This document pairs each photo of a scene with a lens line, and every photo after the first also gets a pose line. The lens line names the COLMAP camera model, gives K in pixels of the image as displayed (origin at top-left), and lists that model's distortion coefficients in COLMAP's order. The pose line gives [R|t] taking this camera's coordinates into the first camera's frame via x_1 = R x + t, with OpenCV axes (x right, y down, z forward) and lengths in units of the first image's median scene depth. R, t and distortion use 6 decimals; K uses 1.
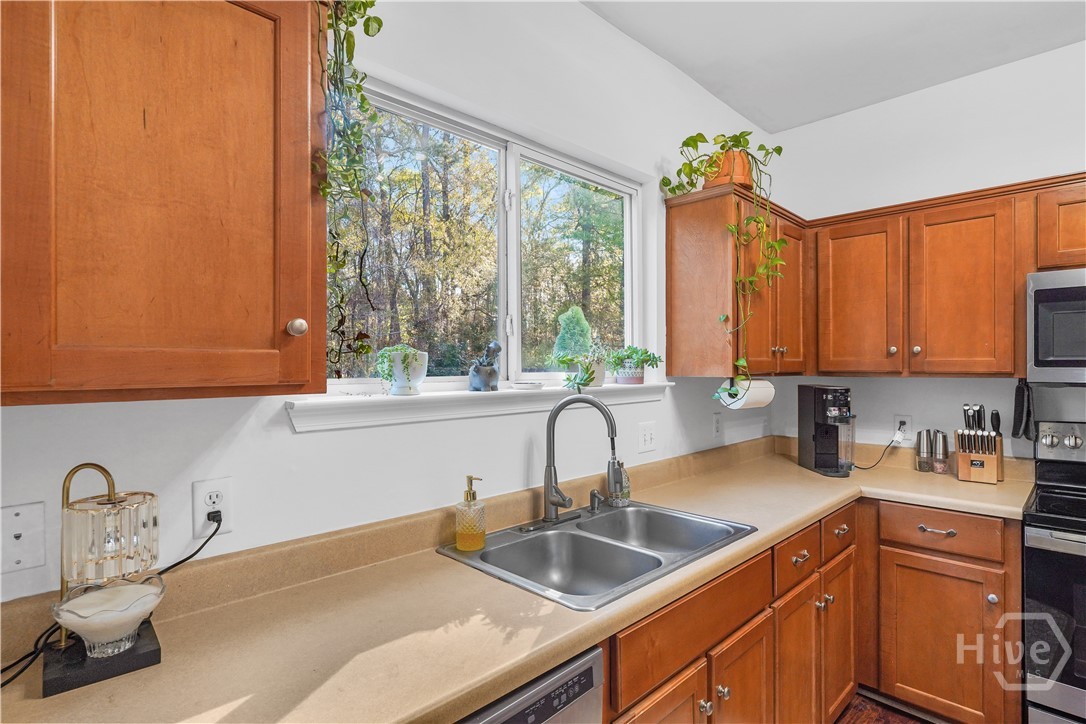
lens RADIAL K [[546.3, 0, 541.0], [0, 546.3, 364.0], [0, 0, 1]] dist [-0.008407, 0.003690]
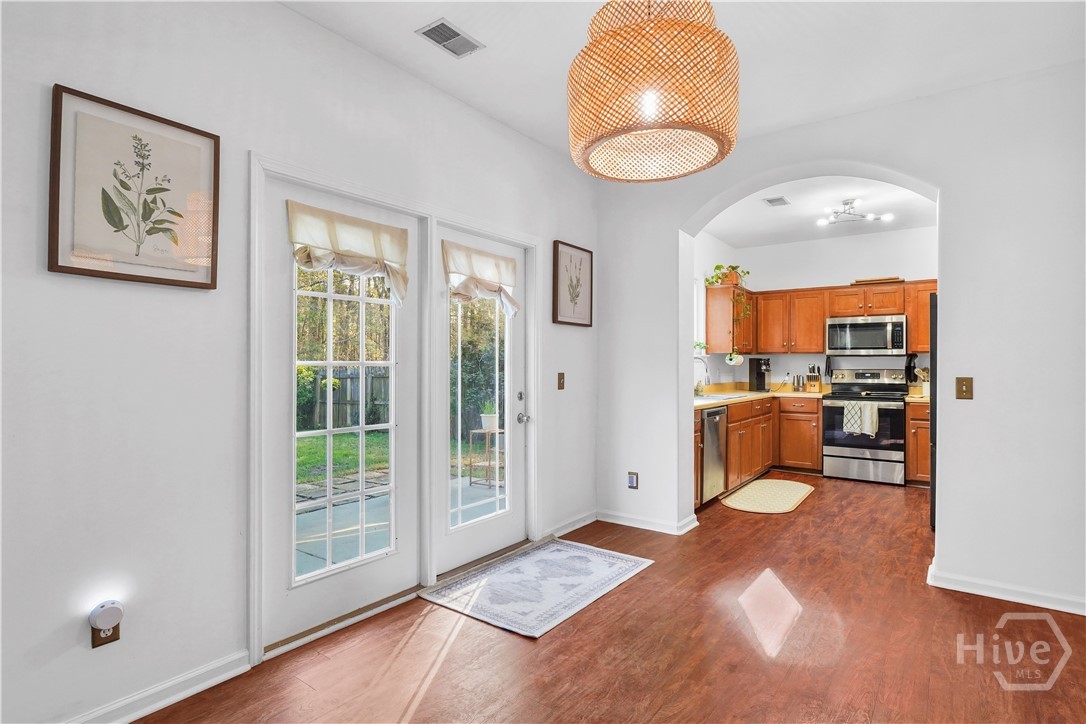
lens RADIAL K [[546.3, 0, 542.5], [0, 546.3, 361.8], [0, 0, 1]] dist [-0.008407, 0.003690]
pose [[0.988060, 0.005864, 0.153956, -0.987413], [-0.006102, 0.999981, 0.001077, 0.069119], [-0.153946, -0.002004, 0.988077, -1.533779]]
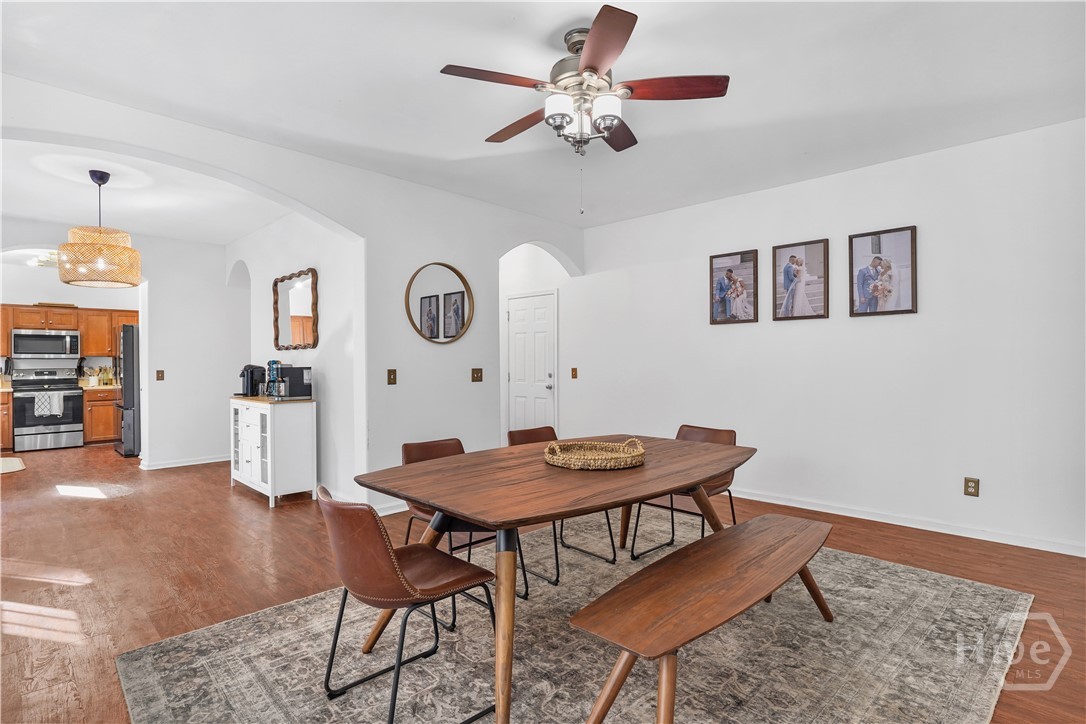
lens RADIAL K [[546.3, 0, 543.4], [0, 546.3, 364.5], [0, 0, 1]] dist [-0.008407, 0.003690]
pose [[-0.019116, -0.003587, 0.999811, -2.658654], [0.000276, 0.999994, 0.003593, 0.059347], [-0.999817, 0.000345, -0.019115, -2.358686]]
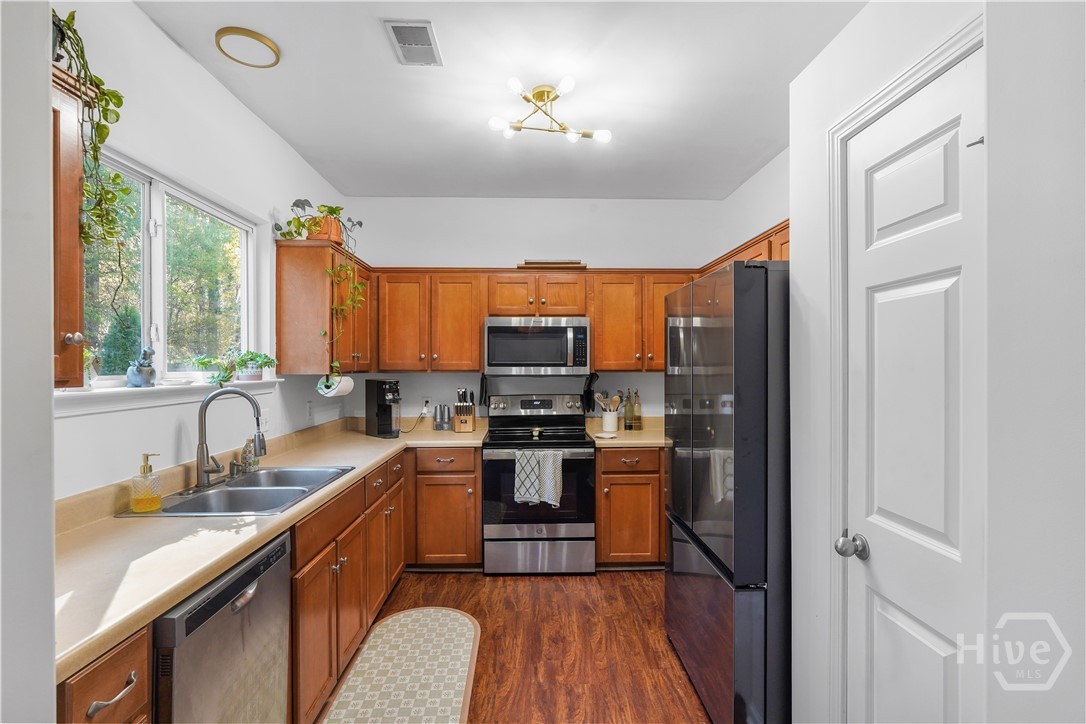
lens RADIAL K [[510.6, 0, 540.4], [0, 510.6, 365.7], [0, 0, 1]] dist [-0.014309, 0.002855]
pose [[0.680397, -0.000272, 0.732844, -0.243817], [-0.001734, 0.999997, 0.001981, -0.001927], [-0.732842, -0.002619, 0.680394, -0.309888]]
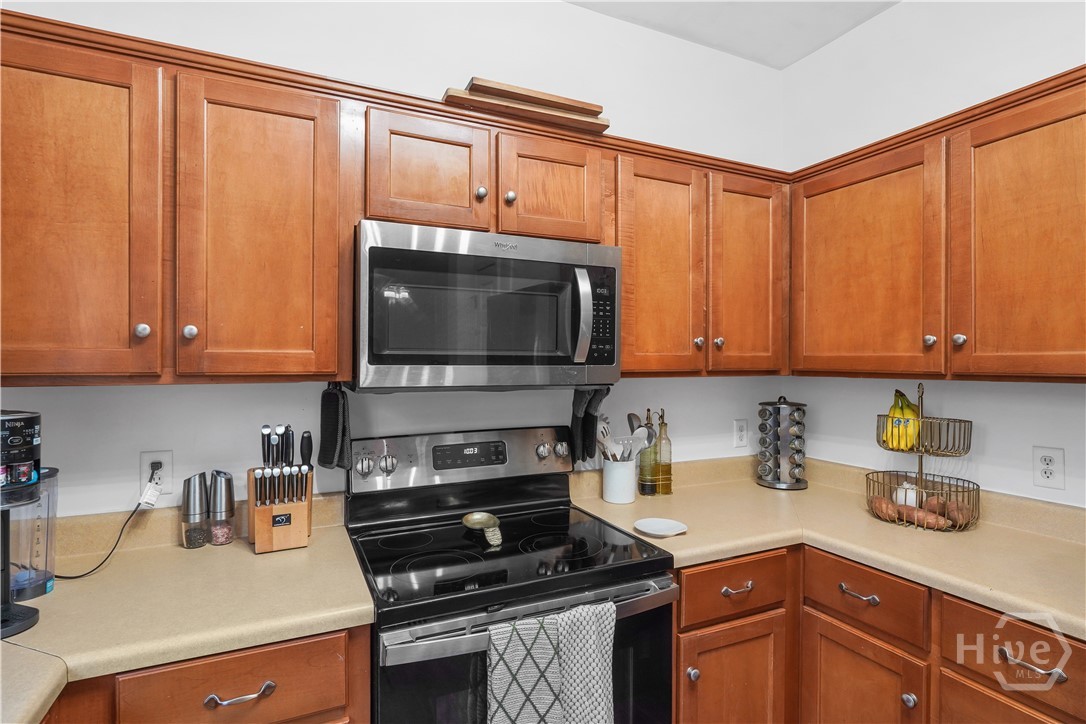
lens RADIAL K [[546.3, 0, 535.6], [0, 546.3, 365.4], [0, 0, 1]] dist [-0.008407, 0.003690]
pose [[0.339149, -0.001468, 0.940732, 0.318647], [-0.003772, 0.999989, 0.002921, 0.003461], [-0.940725, -0.004539, 0.339139, 0.523722]]
